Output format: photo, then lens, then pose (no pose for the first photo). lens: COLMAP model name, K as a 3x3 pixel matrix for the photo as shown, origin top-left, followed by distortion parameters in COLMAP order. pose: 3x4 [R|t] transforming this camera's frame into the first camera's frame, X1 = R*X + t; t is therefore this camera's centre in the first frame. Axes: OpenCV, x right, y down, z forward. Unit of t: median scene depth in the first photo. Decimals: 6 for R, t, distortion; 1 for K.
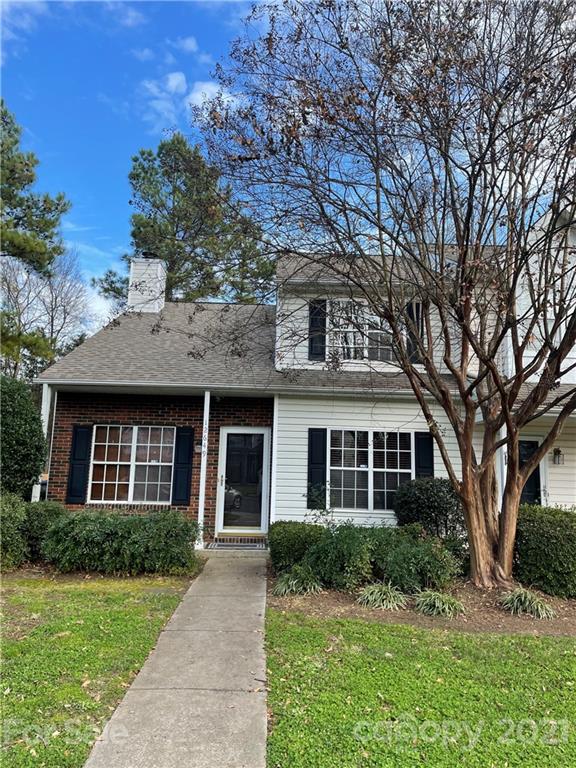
lens RADIAL K [[587.8, 0, 287.4], [0, 587.8, 383.2], [0, 0, 1]] dist [0.097724, -0.123199]
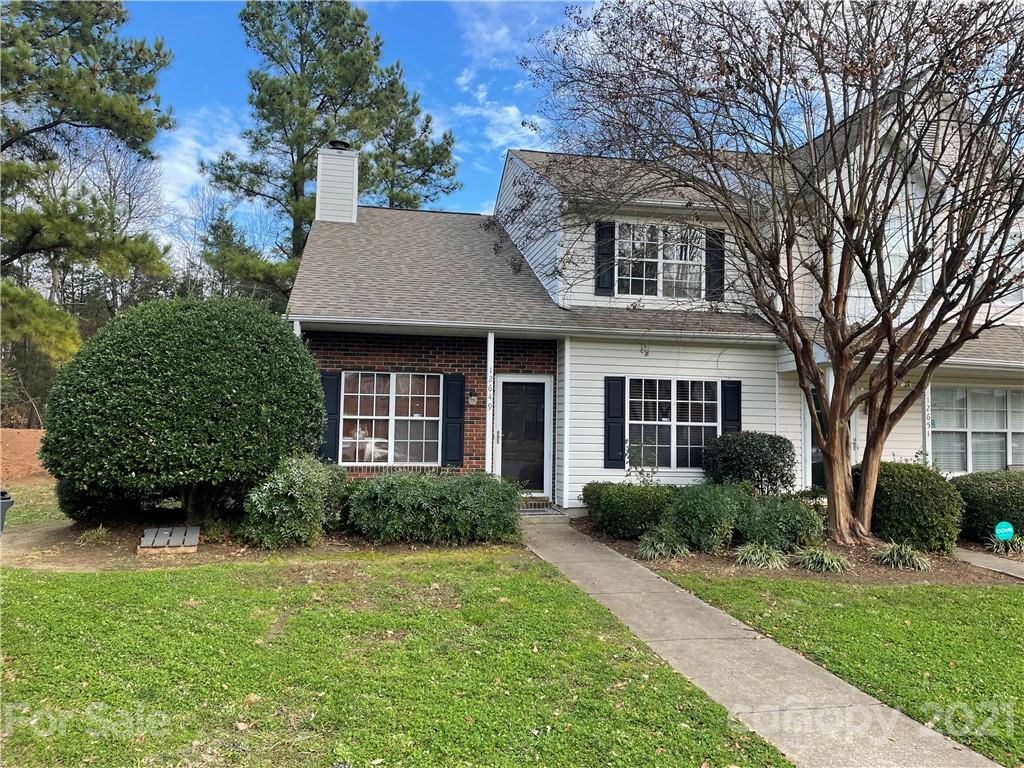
lens RADIAL K [[783.7, 0, 513.5], [0, 783.7, 379.7], [0, 0, 1]] dist [0.097724, -0.123199]
pose [[0.986360, 0.000003, 0.164603, -0.287967], [-0.015894, 0.995329, 0.095219, -0.026373], [-0.163834, -0.096536, 0.981753, -0.105714]]
